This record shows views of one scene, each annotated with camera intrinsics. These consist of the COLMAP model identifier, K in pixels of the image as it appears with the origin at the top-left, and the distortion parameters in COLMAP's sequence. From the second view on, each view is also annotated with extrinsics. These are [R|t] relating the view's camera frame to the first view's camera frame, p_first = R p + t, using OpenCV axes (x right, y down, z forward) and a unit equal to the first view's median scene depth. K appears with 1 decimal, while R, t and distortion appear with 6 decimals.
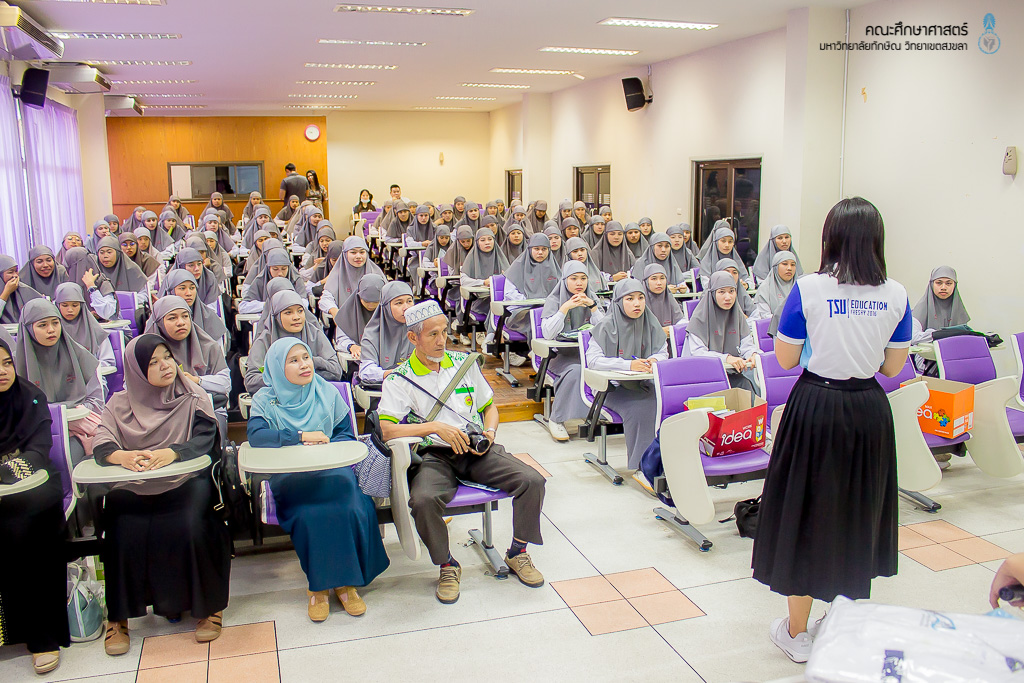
lens RADIAL K [[839.1, 0, 494.3], [0, 839.1, 382.0], [0, 0, 1]] dist [-0.143373, 0.106839]
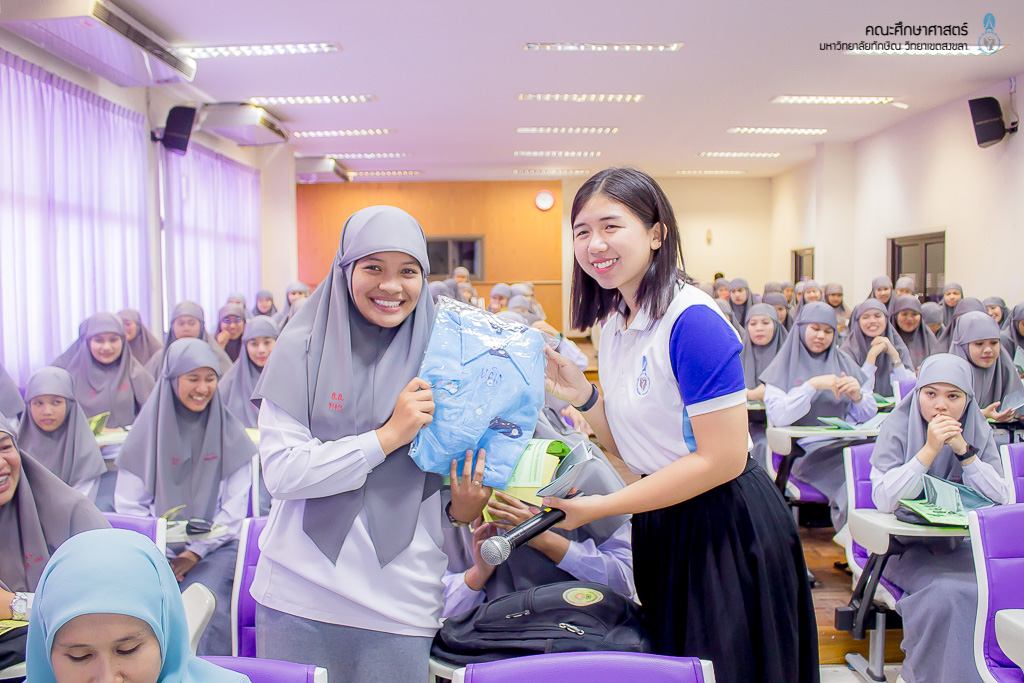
lens RADIAL K [[916.3, 0, 513.7], [0, 916.3, 374.9], [0, 0, 1]] dist [-0.080266, 0.021751]
pose [[0.961274, 0.022412, -0.274683, 0.000036], [-0.058889, 0.990372, -0.125279, -0.026013], [0.269230, 0.136604, 0.953339, 0.219117]]
